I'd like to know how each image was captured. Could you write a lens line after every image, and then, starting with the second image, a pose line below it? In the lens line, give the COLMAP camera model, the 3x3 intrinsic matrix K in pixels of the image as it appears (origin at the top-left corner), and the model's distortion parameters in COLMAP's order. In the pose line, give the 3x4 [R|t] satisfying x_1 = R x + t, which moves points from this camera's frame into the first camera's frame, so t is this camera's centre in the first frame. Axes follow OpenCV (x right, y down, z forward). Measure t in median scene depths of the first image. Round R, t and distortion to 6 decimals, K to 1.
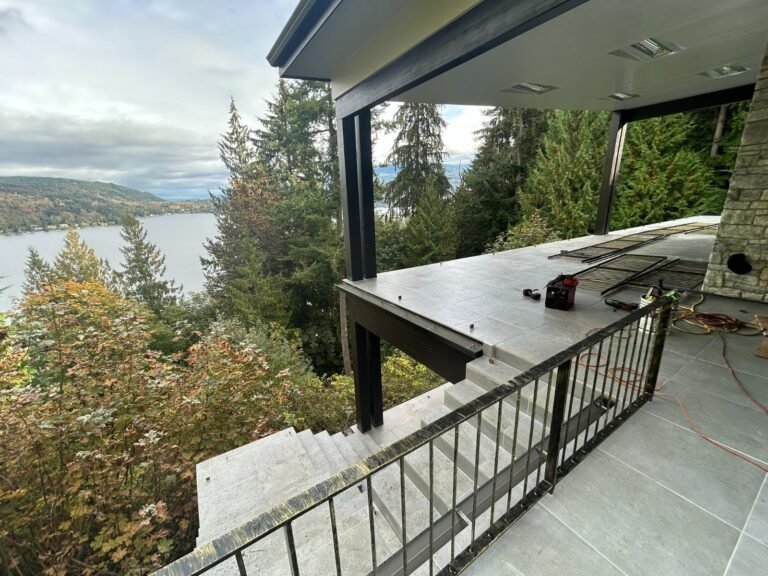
lens RADIAL K [[309.4, 0, 382.8], [0, 309.4, 287.3], [0, 0, 1]] dist [0.001829, 0.000056]
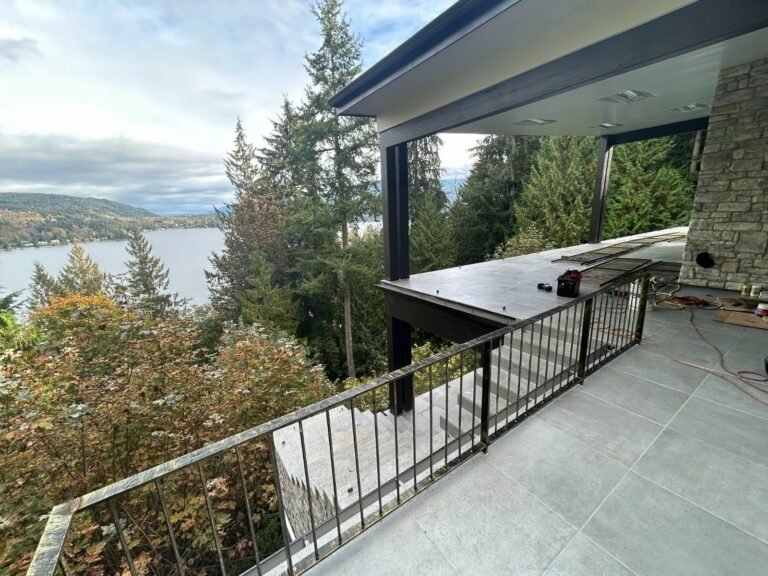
lens RADIAL K [[309.4, 0, 382.8], [0, 309.4, 287.3], [0, 0, 1]] dist [0.001829, 0.000056]
pose [[0.999806, -0.009409, 0.017326, -0.023707], [0.010143, 0.999032, -0.042801, 0.008704], [-0.016907, 0.042968, 0.998933, -0.028788]]
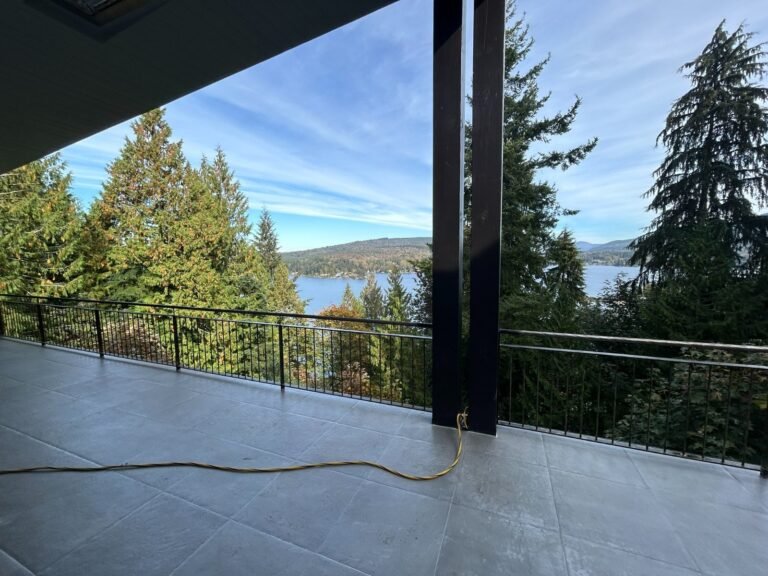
lens RADIAL K [[307.9, 0, 387.2], [0, 307.9, 289.5], [0, 0, 1]] dist [0.001032, -0.000357]
pose [[0.584213, 0.108291, -0.804343, 0.264332], [-0.233189, 0.971667, -0.038553, -0.079942], [0.777379, 0.210087, 0.592913, 0.237755]]
